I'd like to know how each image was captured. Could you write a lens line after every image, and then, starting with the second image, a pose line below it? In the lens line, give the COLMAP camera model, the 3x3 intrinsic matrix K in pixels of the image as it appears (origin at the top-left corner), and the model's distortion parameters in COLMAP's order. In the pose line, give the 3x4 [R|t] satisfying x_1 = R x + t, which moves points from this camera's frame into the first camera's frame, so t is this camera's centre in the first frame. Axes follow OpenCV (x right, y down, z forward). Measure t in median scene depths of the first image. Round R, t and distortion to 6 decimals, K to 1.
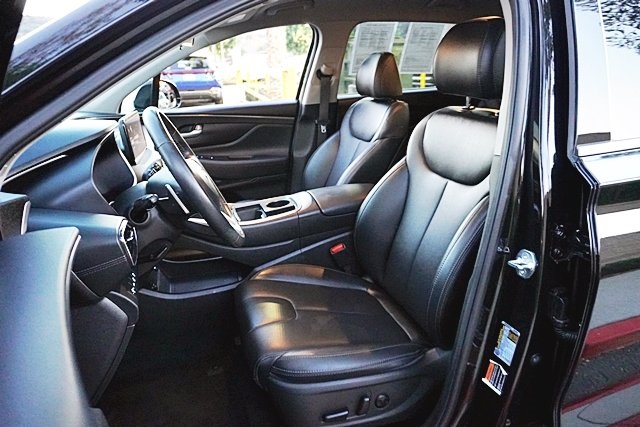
lens RADIAL K [[429.5, 0, 321.3], [0, 429.5, 213.7], [0, 0, 1]] dist [-0.042320, 0.025721]
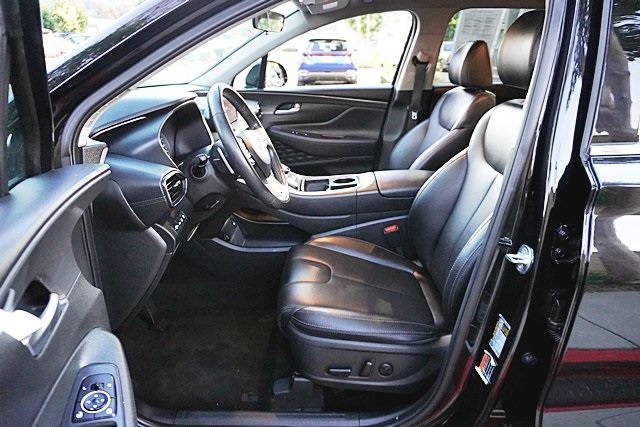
lens RADIAL K [[429.5, 0, 320.7], [0, 429.5, 211.5], [0, 0, 1]] dist [-0.042320, 0.025721]
pose [[0.949628, 0.131618, -0.284398, 0.174932], [-0.123324, 0.991255, 0.046960, 0.011132], [0.288092, -0.009521, 0.957555, -0.052490]]
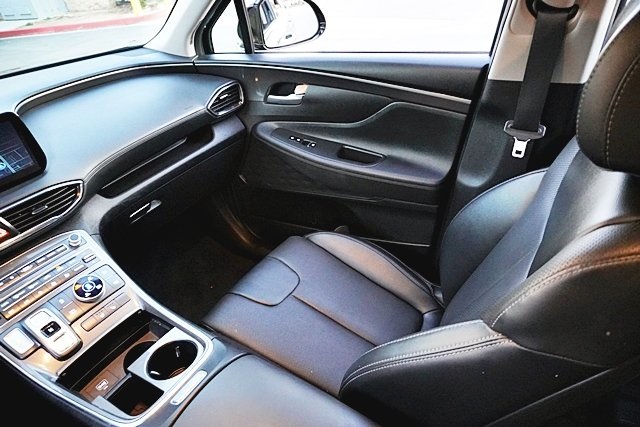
lens RADIAL K [[429.5, 0, 323.8], [0, 429.5, 211.7], [0, 0, 1]] dist [-0.042320, 0.025721]
pose [[0.635155, 0.386919, -0.668484, 0.273007], [-0.173307, 0.914805, 0.364824, -0.398114], [0.752690, -0.115867, 0.648099, 0.937936]]
